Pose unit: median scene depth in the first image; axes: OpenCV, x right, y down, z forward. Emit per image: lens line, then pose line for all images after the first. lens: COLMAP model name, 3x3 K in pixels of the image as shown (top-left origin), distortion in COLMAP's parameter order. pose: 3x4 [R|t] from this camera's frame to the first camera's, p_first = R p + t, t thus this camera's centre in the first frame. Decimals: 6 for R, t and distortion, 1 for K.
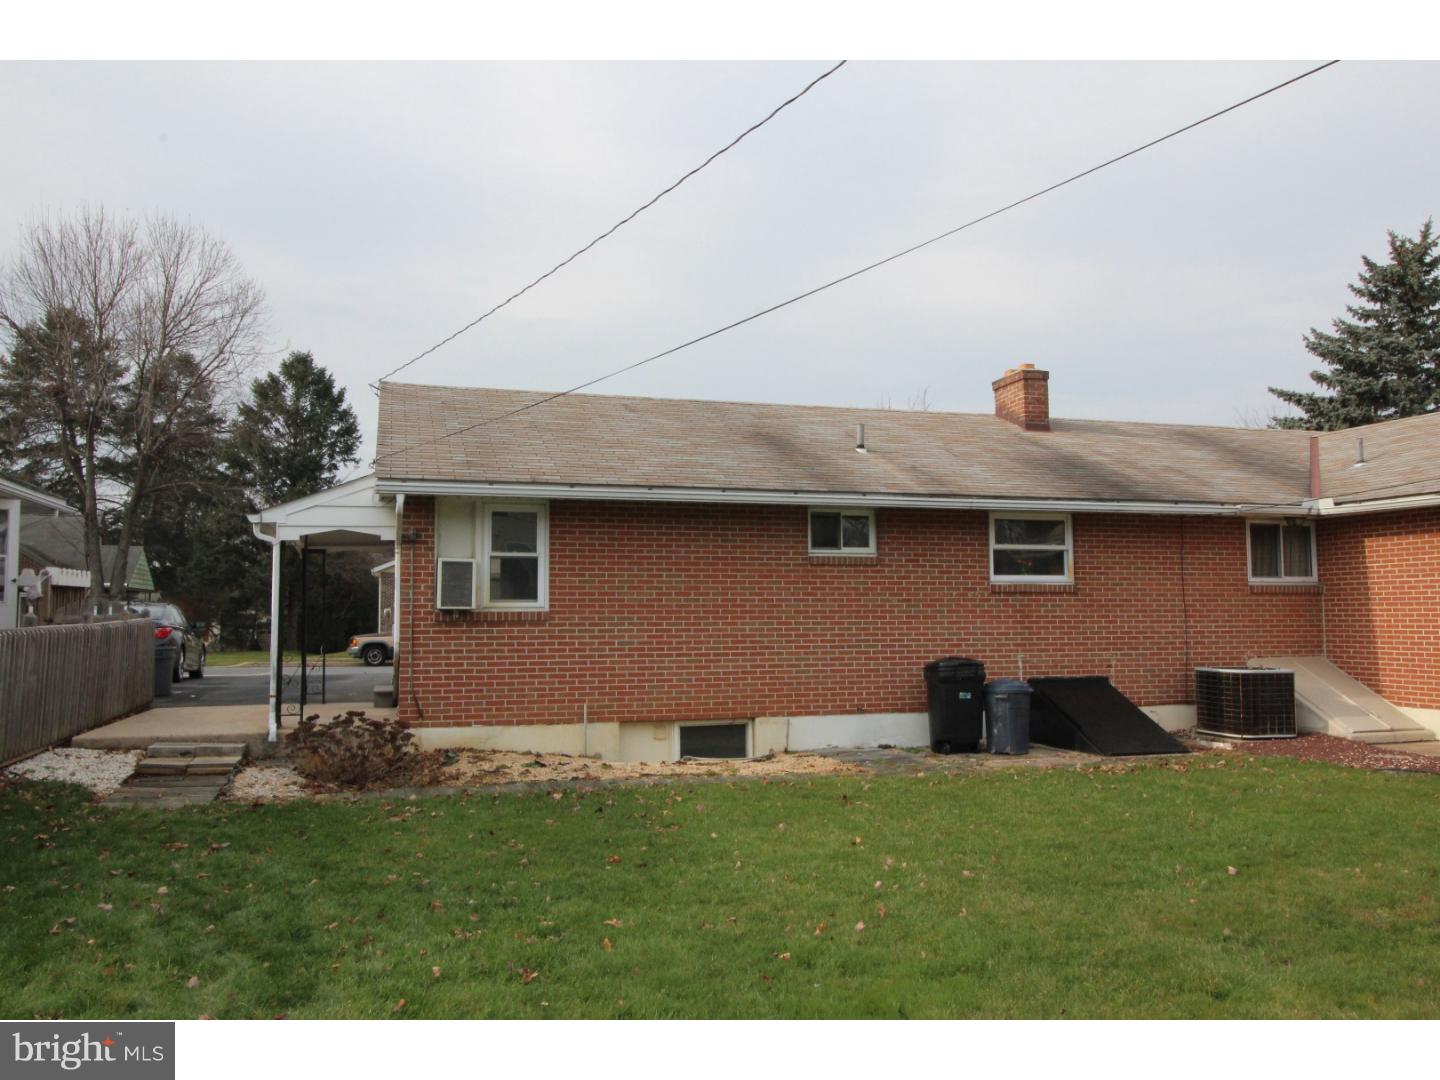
lens RADIAL K [[1150.9, 0, 720.0], [0, 1150.9, 540.0], [0, 0, 1]] dist [0.012351, -0.001147]
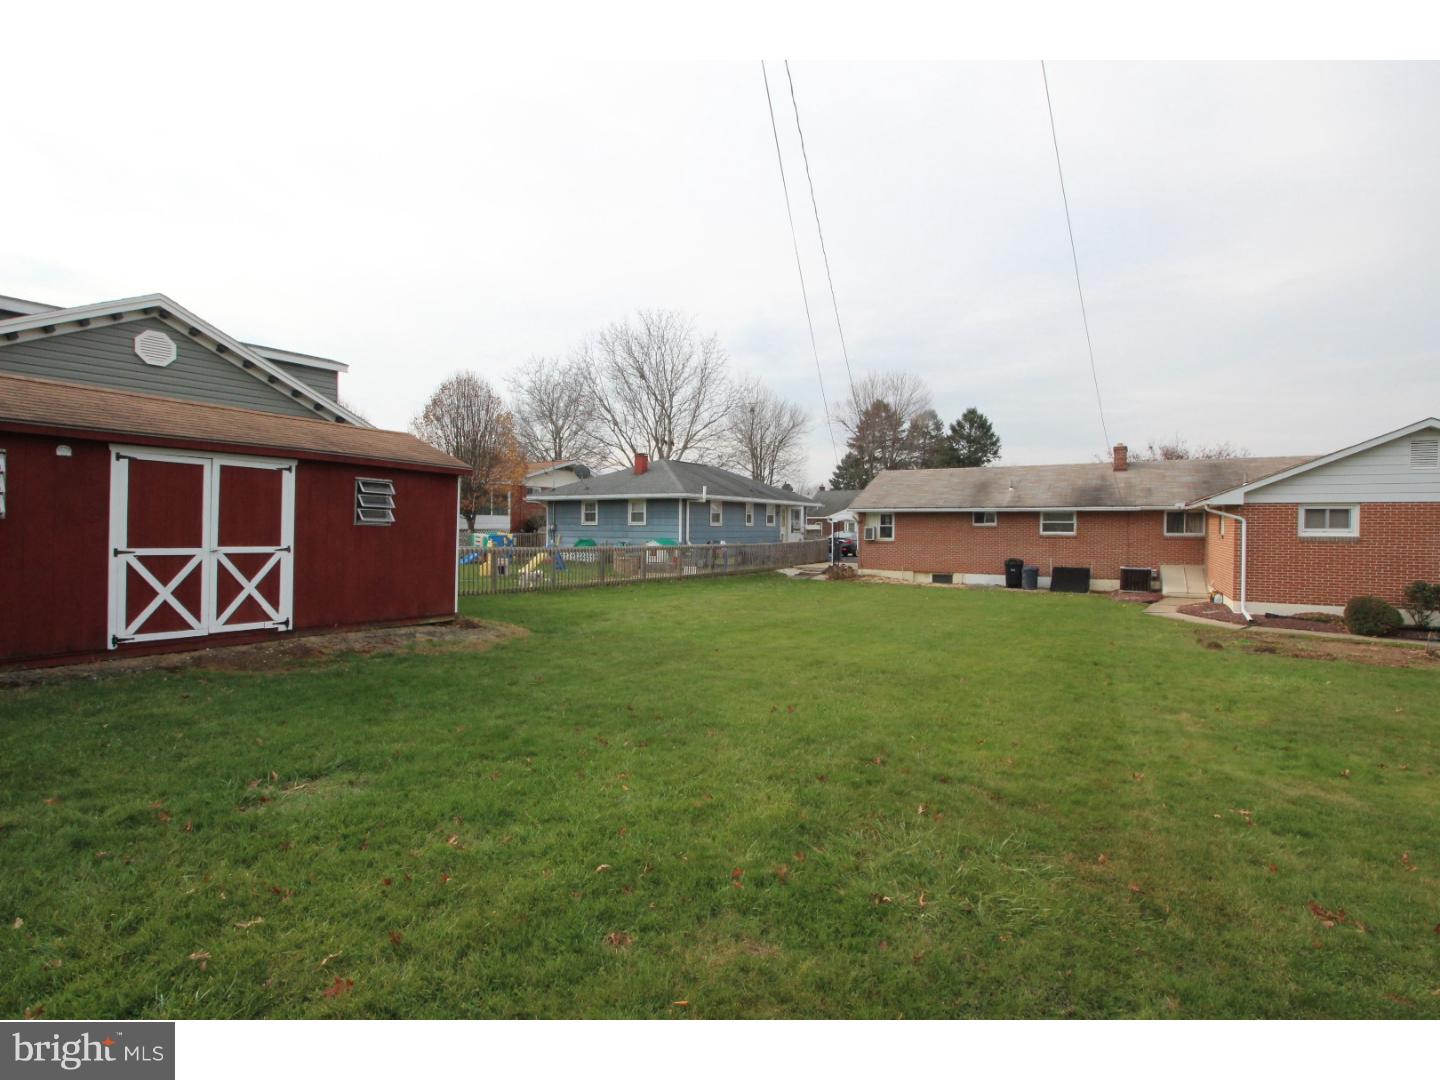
lens RADIAL K [[670.7, 0, 731.3], [0, 670.7, 533.2], [0, 0, 1]] dist [0.001203, -0.000104]
pose [[0.691204, 0.017808, -0.722440, 0.941185], [0.038988, 0.997321, 0.061887, -0.105951], [0.721607, -0.070943, 0.688658, -0.791559]]
